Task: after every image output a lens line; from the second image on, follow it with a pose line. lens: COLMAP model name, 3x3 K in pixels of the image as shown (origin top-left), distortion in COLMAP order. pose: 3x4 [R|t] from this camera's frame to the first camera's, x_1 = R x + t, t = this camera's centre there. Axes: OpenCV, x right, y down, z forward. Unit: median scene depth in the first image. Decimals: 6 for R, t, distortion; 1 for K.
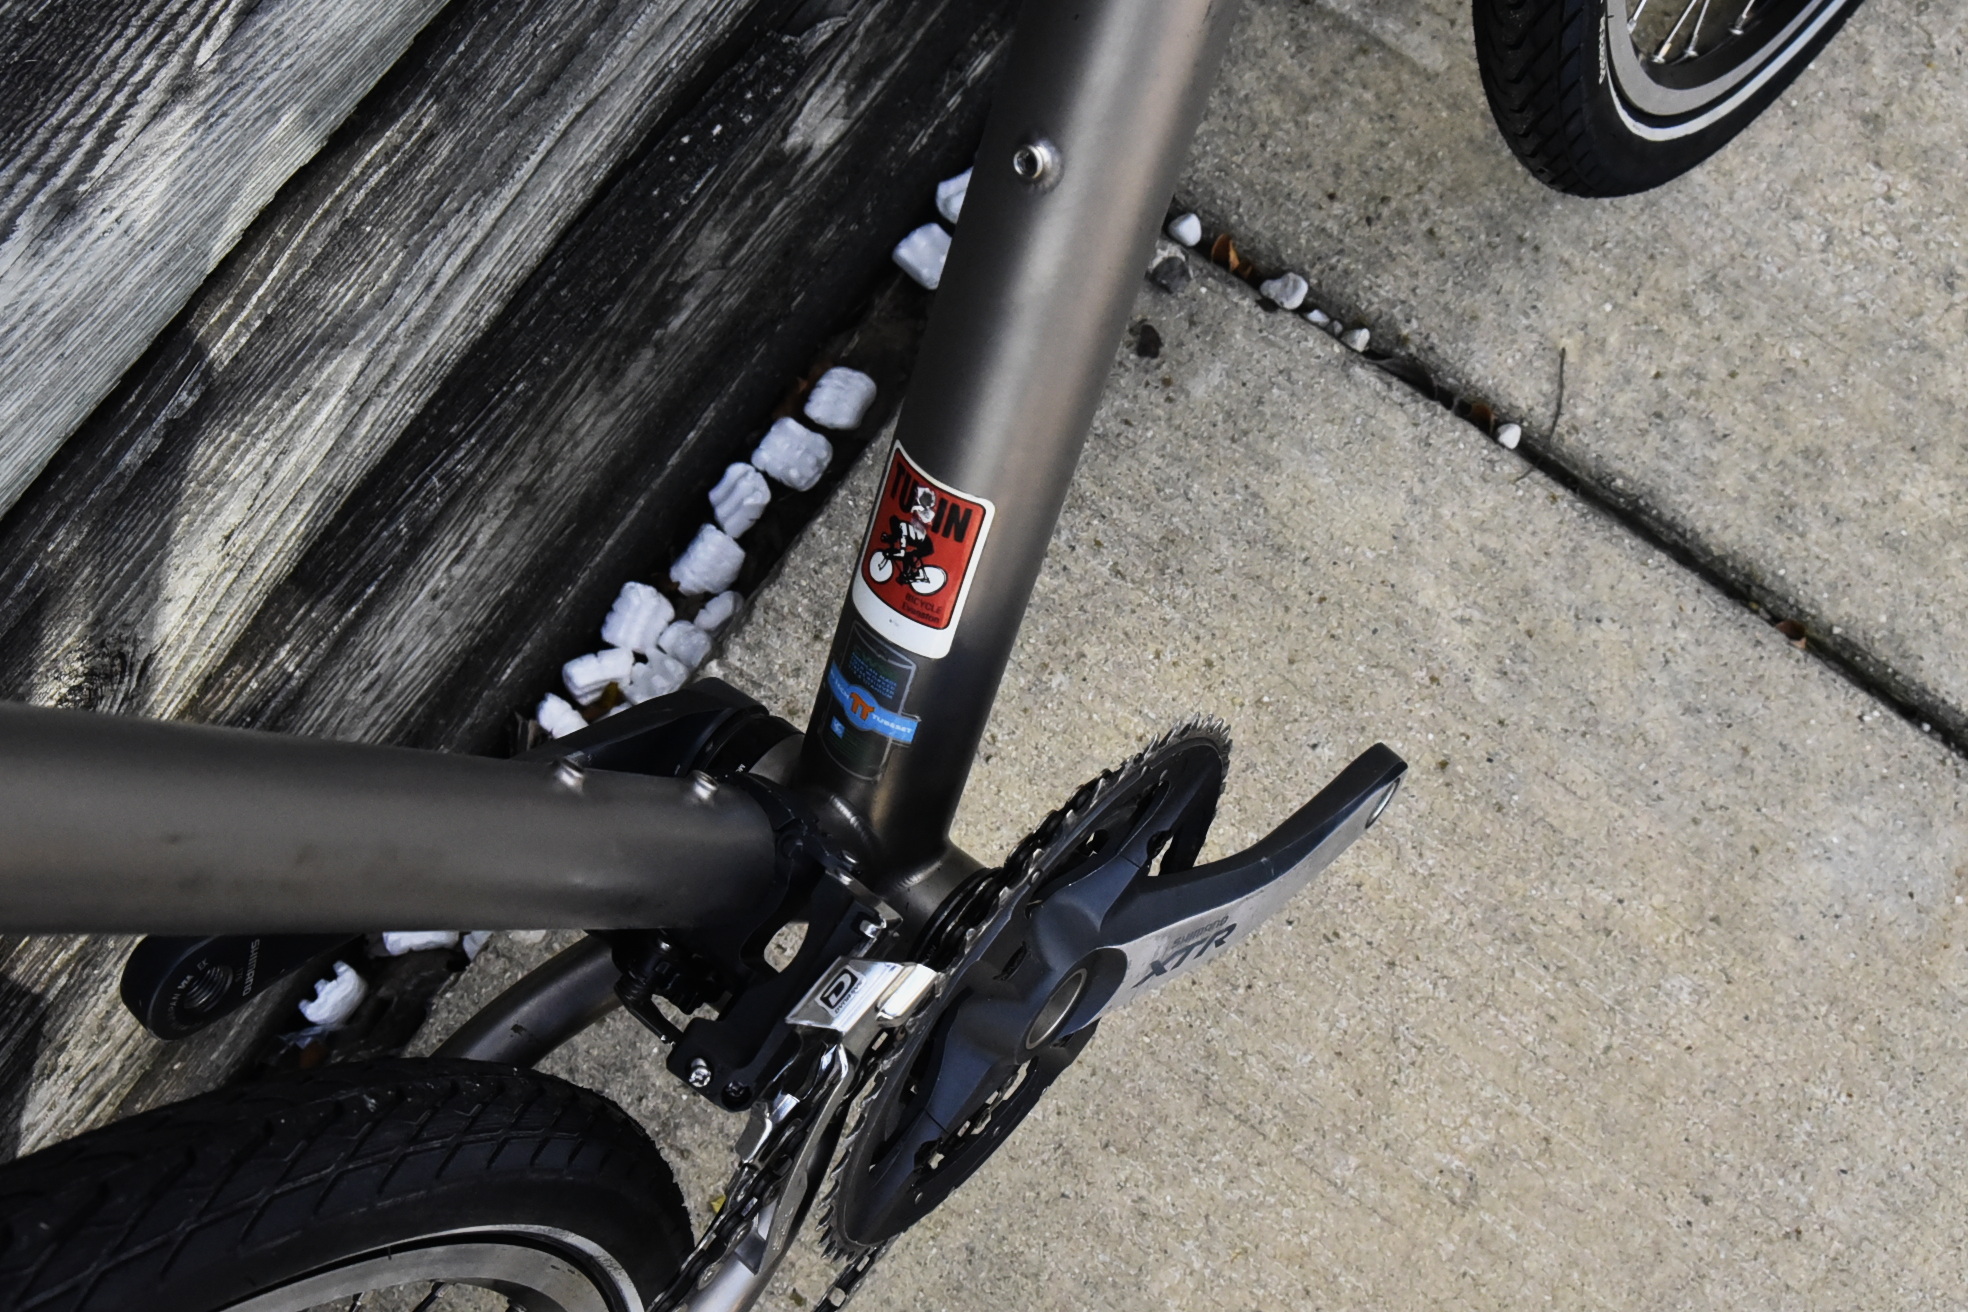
lens RADIAL K [[2375.1, 0, 984.0], [0, 2375.1, 656.0], [0, 0, 1]] dist [-0.158684, 0.089789]
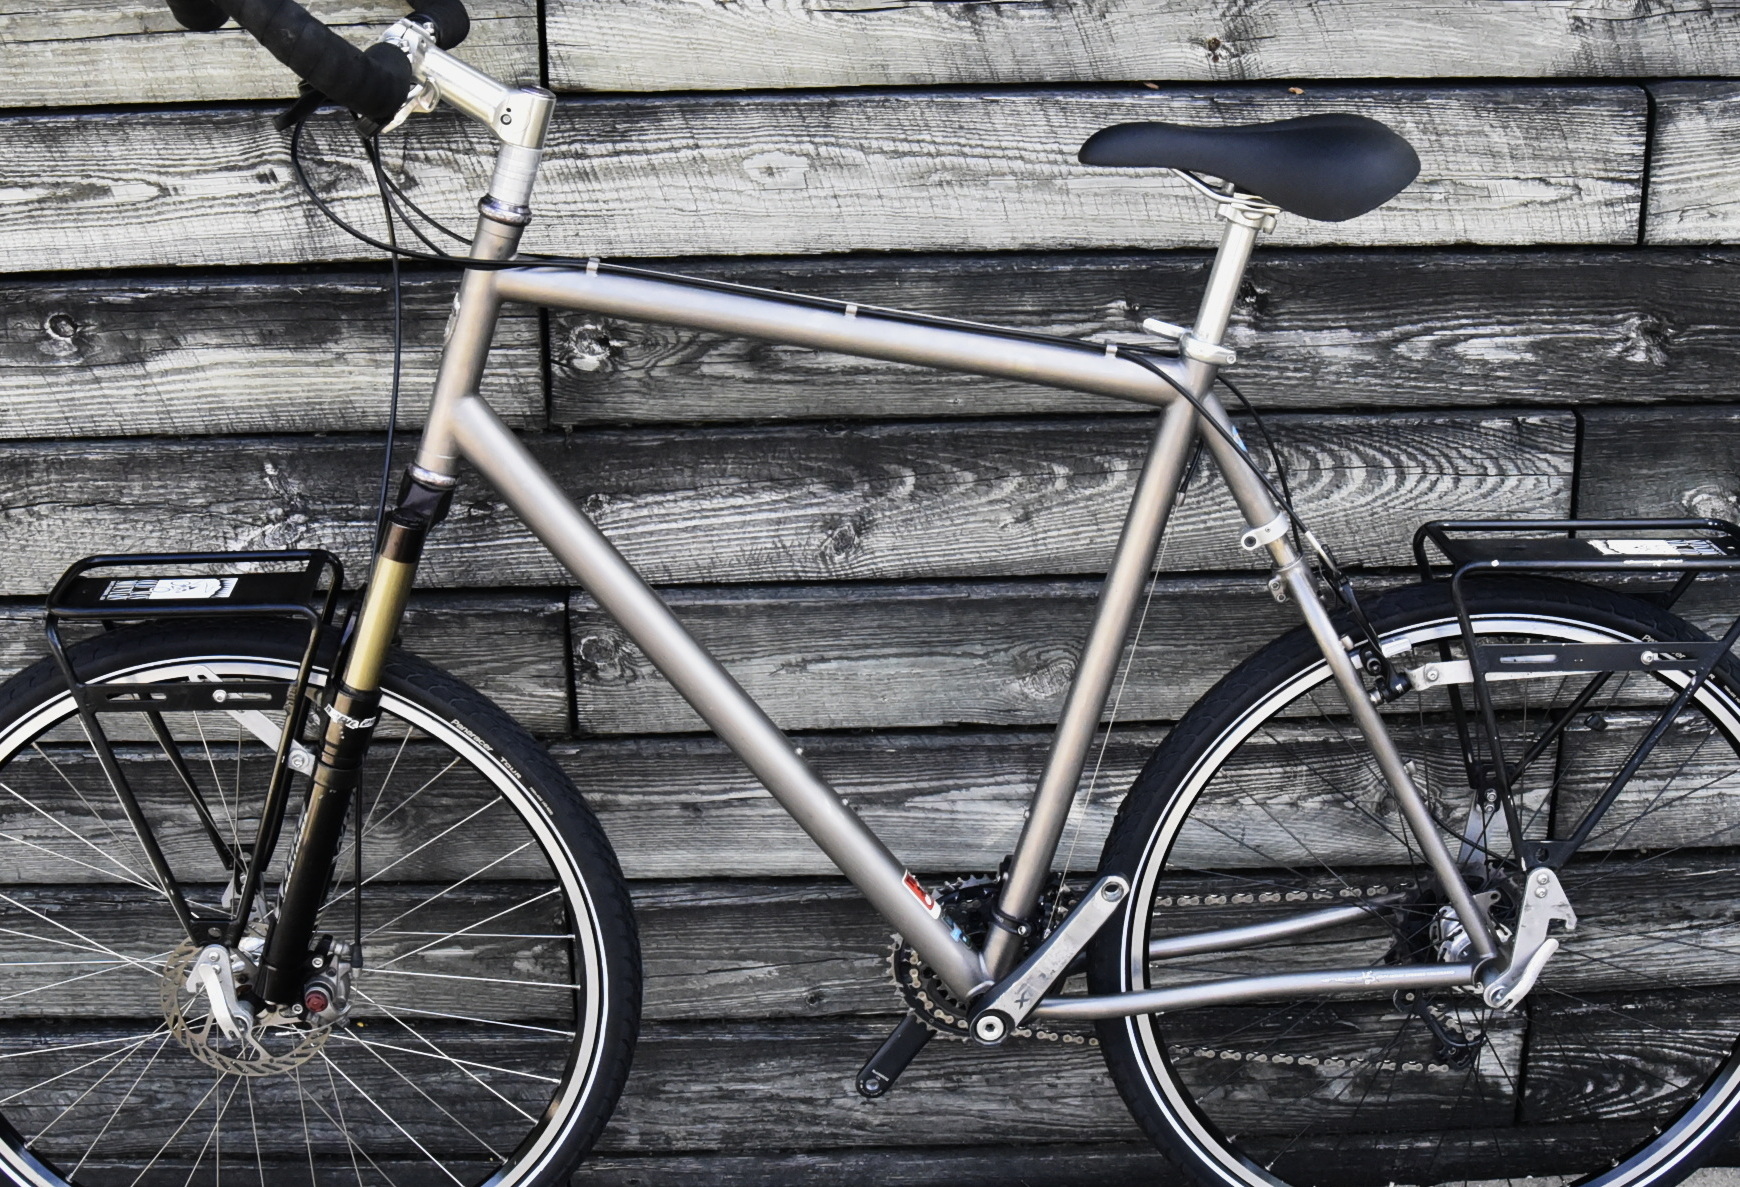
lens RADIAL K [[2361.7, 0, 899.6], [0, 2361.7, 548.6], [0, 0, 1]] dist [-0.147729, 0.038288]
pose [[0.601928, 0.314826, -0.733871, 1.488606], [-0.770180, 0.471663, -0.429368, 1.070072], [0.210964, 0.823661, 0.526380, -0.989857]]
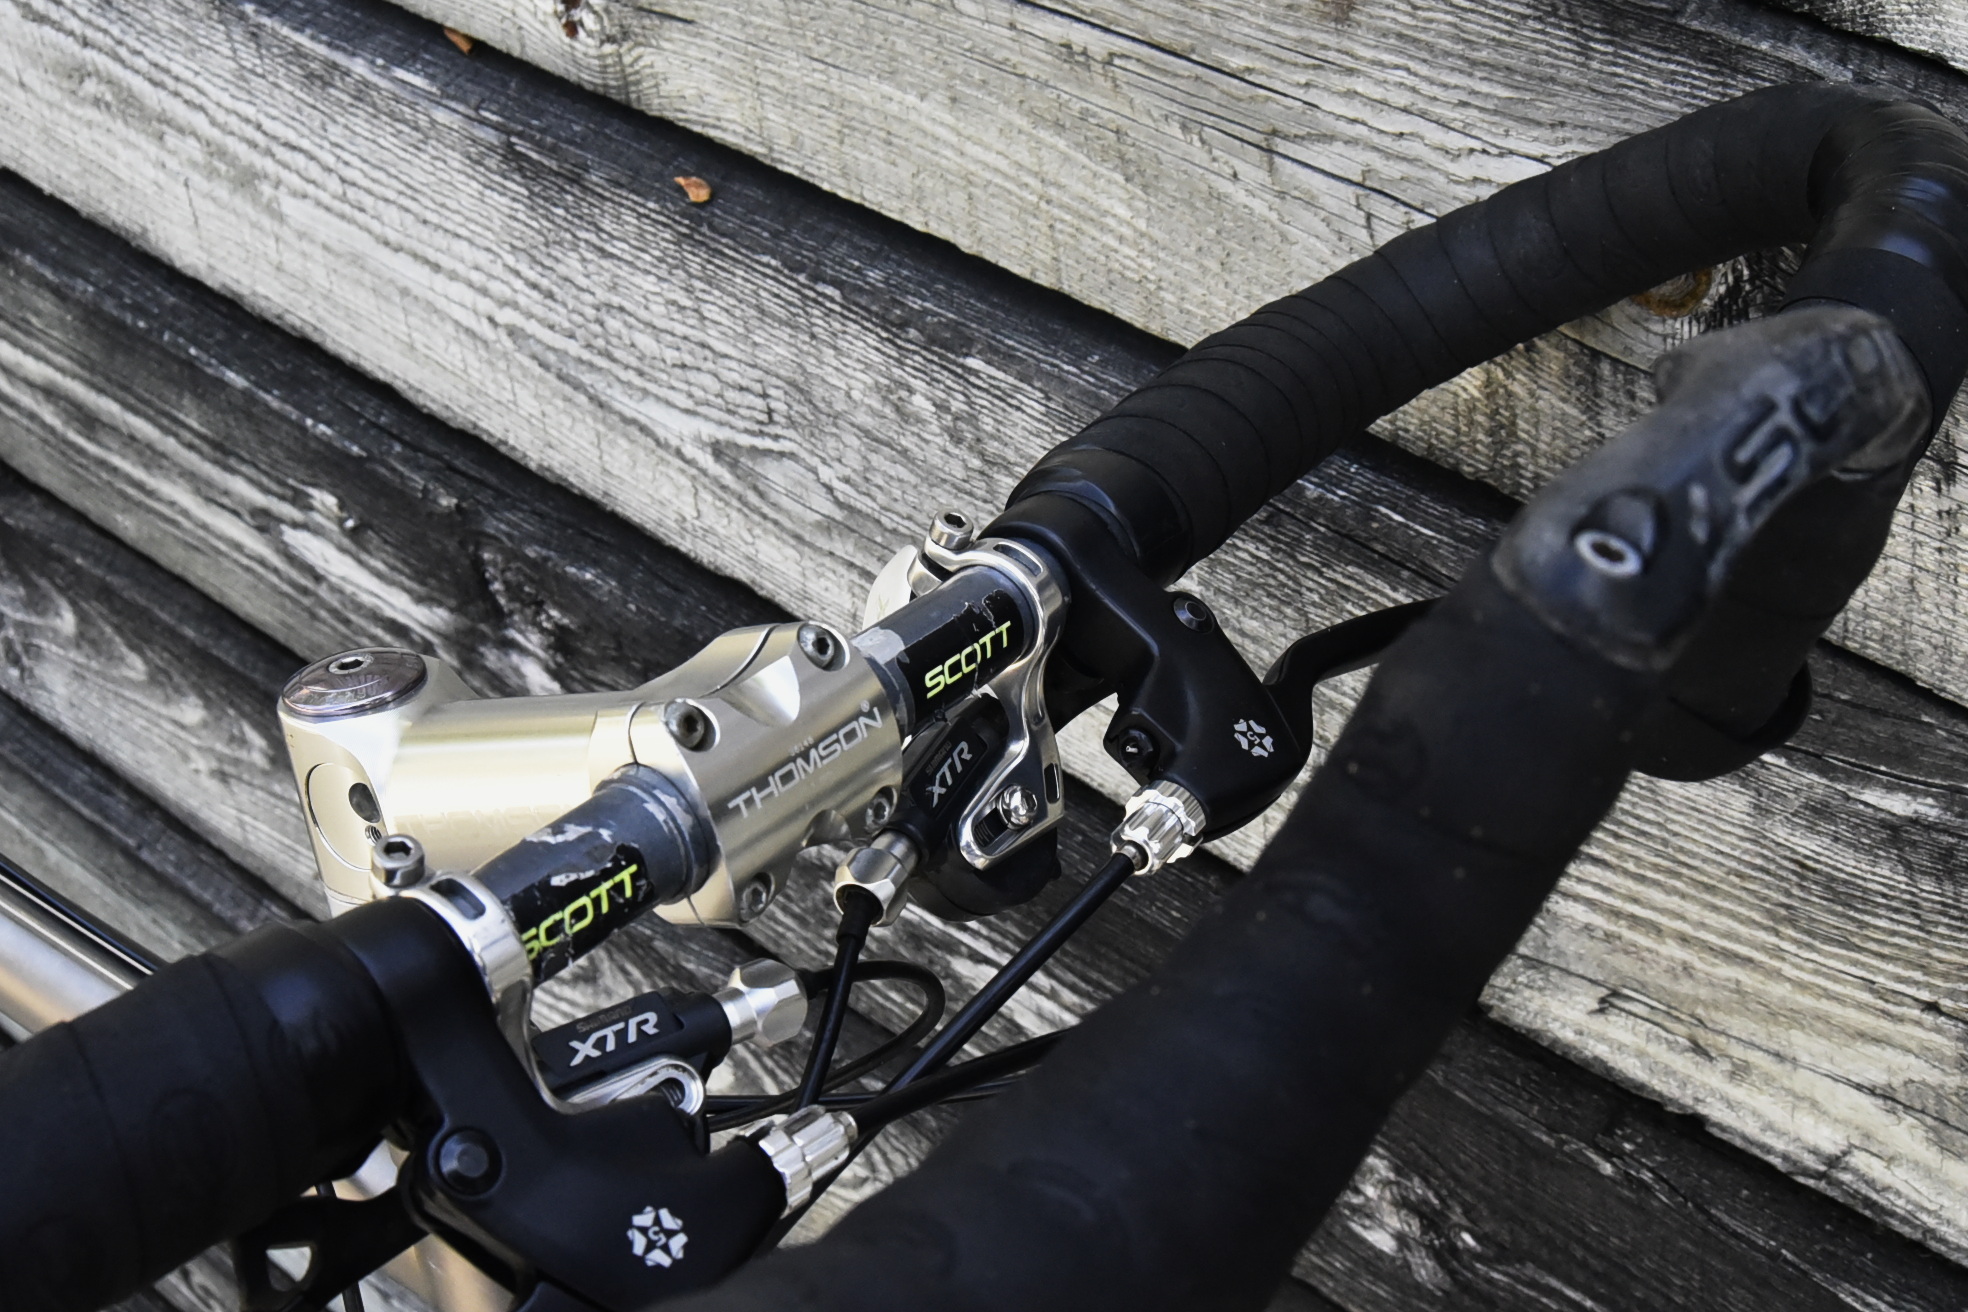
lens RADIAL K [[2275.1, 0, 984.0], [0, 2275.1, 656.0], [0, 0, 1]] dist [-0.153362, 0.037878]
pose [[-0.015369, 0.689120, -0.724485, 0.477752], [-0.978895, 0.137305, 0.151368, -0.832461], [0.203786, 0.711520, 0.672466, -0.404573]]
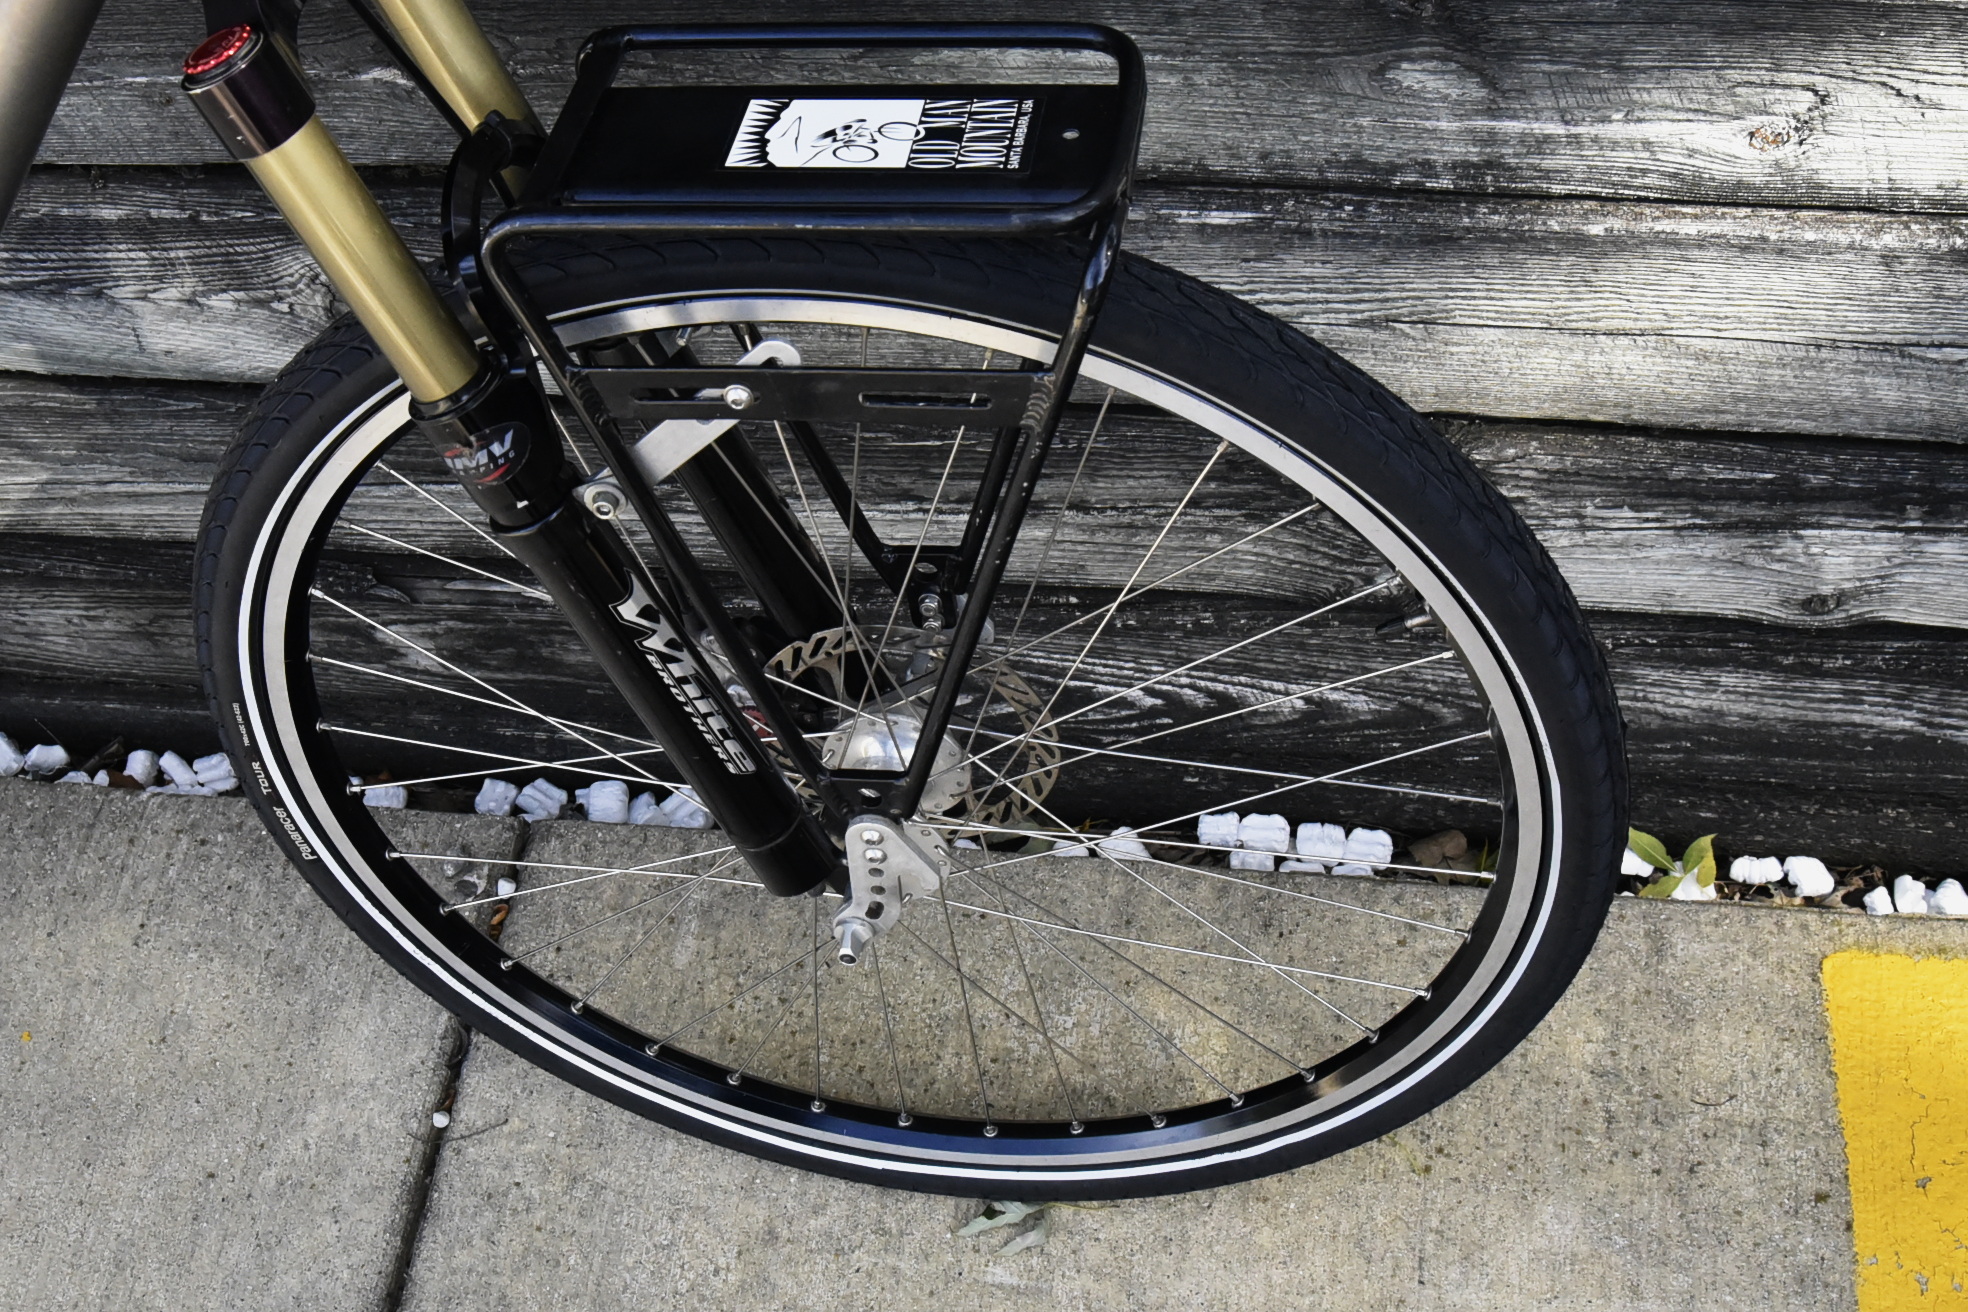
lens RADIAL K [[2322.8, 0, 973.2], [0, 2322.8, 656.3], [0, 0, 1]] dist [-0.153092, 0.074068]
pose [[0.473785, 0.715175, -0.513860, 1.086312], [-0.828267, 0.560109, 0.015872, -0.660910], [0.299169, 0.418094, 0.857727, -0.286858]]
